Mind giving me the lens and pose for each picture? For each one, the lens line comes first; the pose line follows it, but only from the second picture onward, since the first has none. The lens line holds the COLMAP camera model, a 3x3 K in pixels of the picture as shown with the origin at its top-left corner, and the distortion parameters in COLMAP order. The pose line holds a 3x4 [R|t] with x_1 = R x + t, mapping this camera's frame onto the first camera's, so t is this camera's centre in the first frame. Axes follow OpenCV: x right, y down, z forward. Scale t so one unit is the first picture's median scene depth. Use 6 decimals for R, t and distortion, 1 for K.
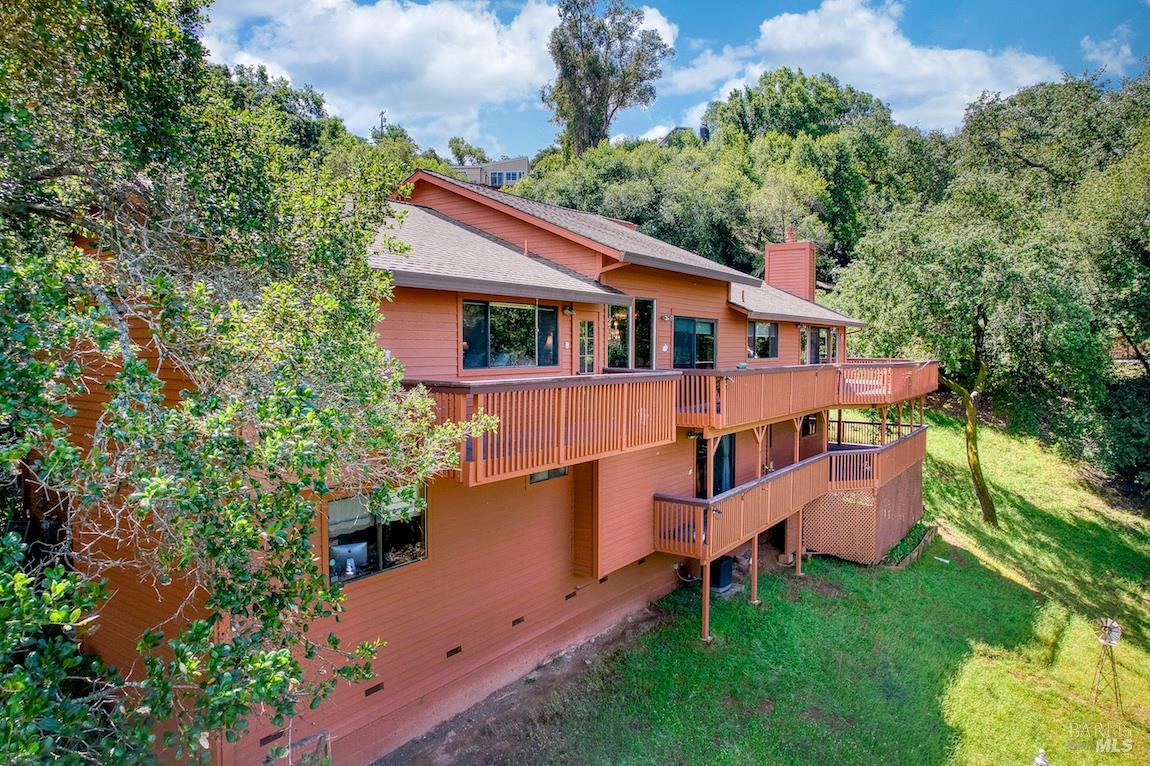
lens RADIAL K [[741.7, 0, 576.9], [0, 741.7, 376.2], [0, 0, 1]] dist [-0.078172, 0.038674]
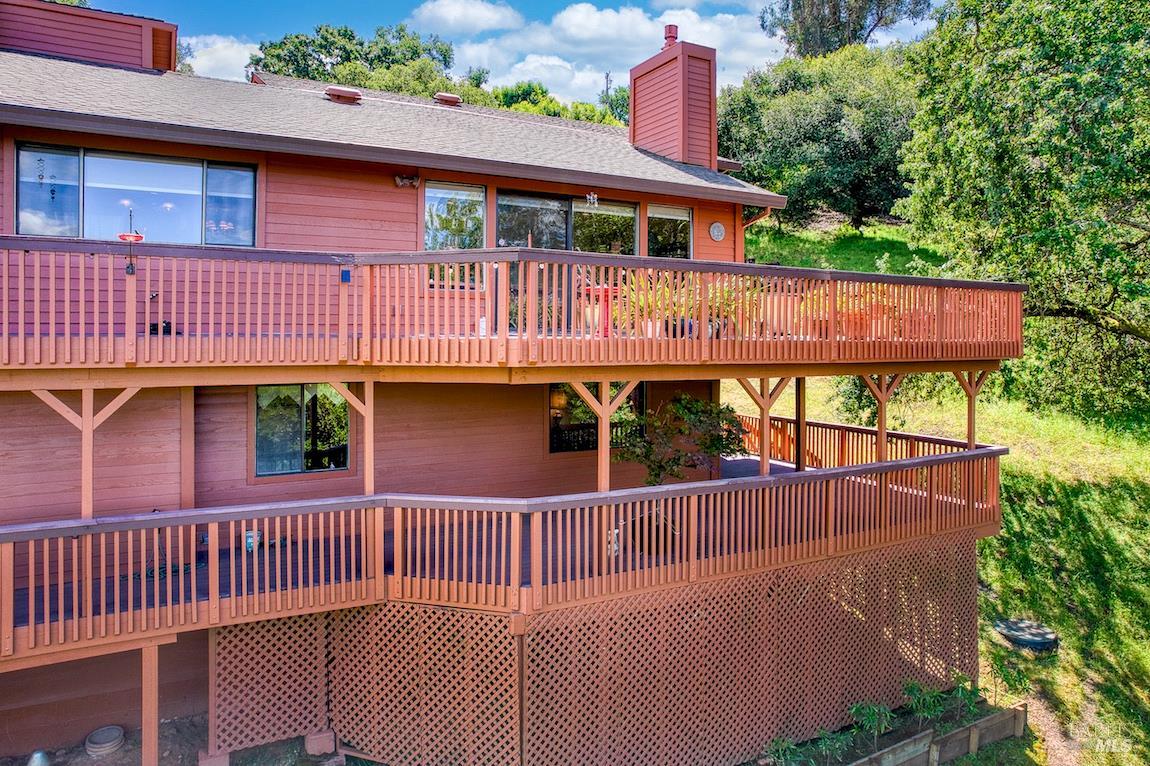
lens RADIAL K [[754.3, 0, 578.5], [0, 754.3, 335.1], [0, 0, 1]] dist [-0.073472, 0.054806]
pose [[0.893537, 0.000948, -0.448989, 0.362878], [-0.019986, 0.999091, -0.037666, 0.020328], [0.448545, 0.042629, 0.892743, 0.421296]]
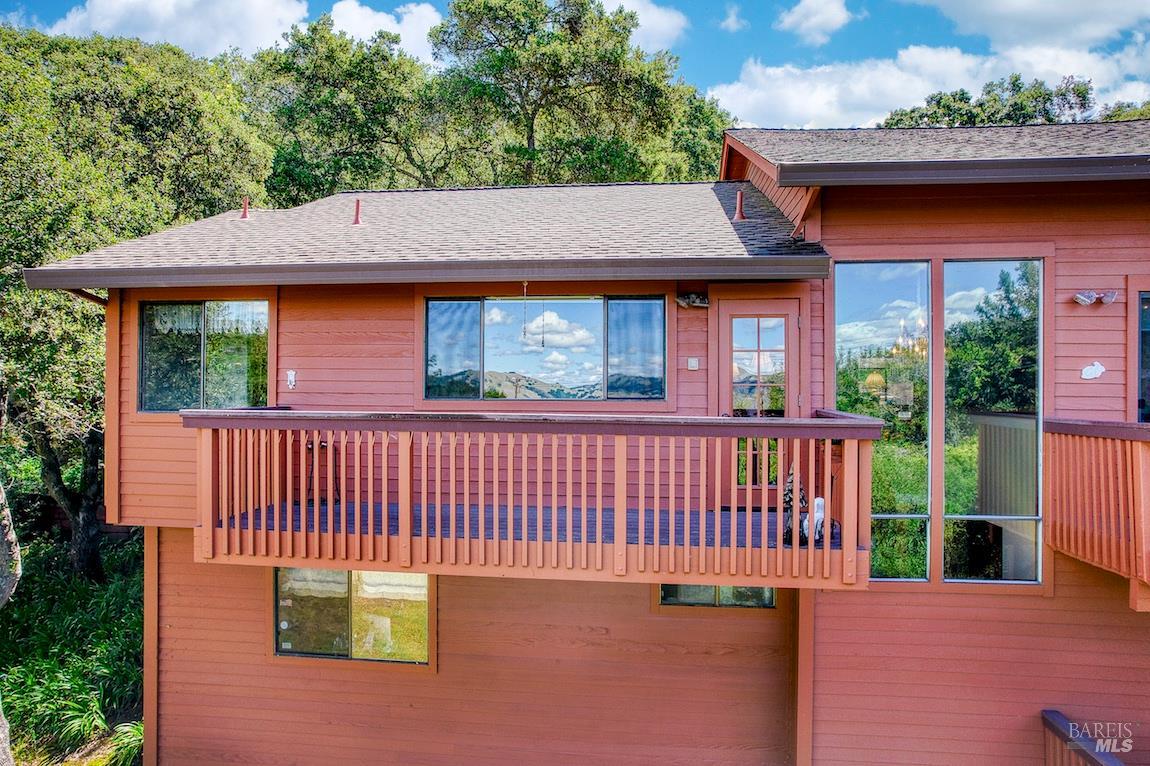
lens RADIAL K [[724.7, 0, 575.0], [0, 724.7, 383.0], [0, 0, 1]] dist [-0.001702, -0.000369]
pose [[0.471742, -0.005496, -0.881719, 0.146713], [-0.044083, 0.998583, -0.029810, -0.002589], [0.880634, 0.052932, 0.470832, 0.236714]]
